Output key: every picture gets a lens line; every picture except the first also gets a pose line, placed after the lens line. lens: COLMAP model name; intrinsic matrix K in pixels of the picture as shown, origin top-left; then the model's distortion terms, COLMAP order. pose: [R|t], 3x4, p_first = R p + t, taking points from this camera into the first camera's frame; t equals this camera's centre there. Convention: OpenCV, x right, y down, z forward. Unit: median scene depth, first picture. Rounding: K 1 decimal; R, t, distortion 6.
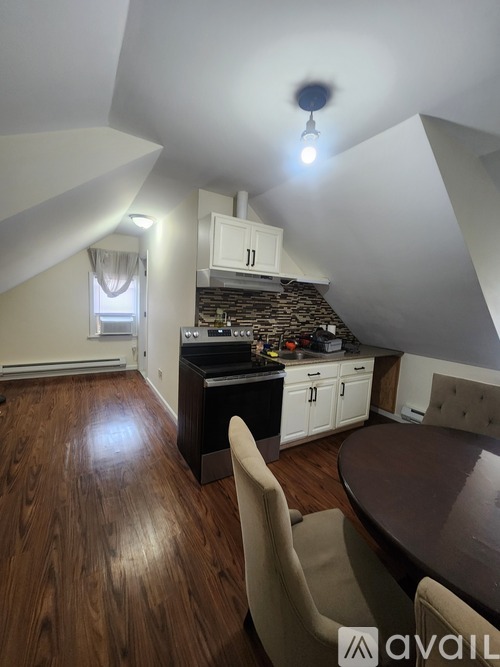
lens RADIAL K [[273.5, 0, 250.5], [0, 273.5, 333.1], [0, 0, 1]] dist [0.000184, 0.000019]
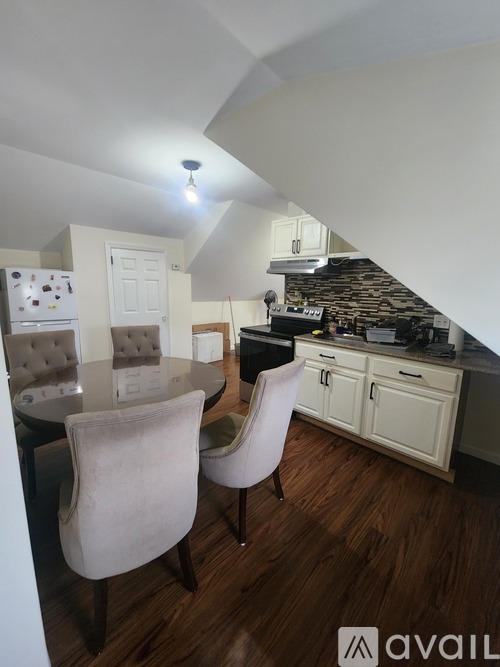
lens RADIAL K [[273.5, 0, 250.0], [0, 273.5, 331.5], [0, 0, 1]] dist [0.000184, 0.000019]
pose [[0.254461, 0.113914, -0.960351, 0.962559], [-0.123447, 0.988741, 0.084573, 0.014560], [0.959172, 0.097032, 0.265658, 0.434778]]
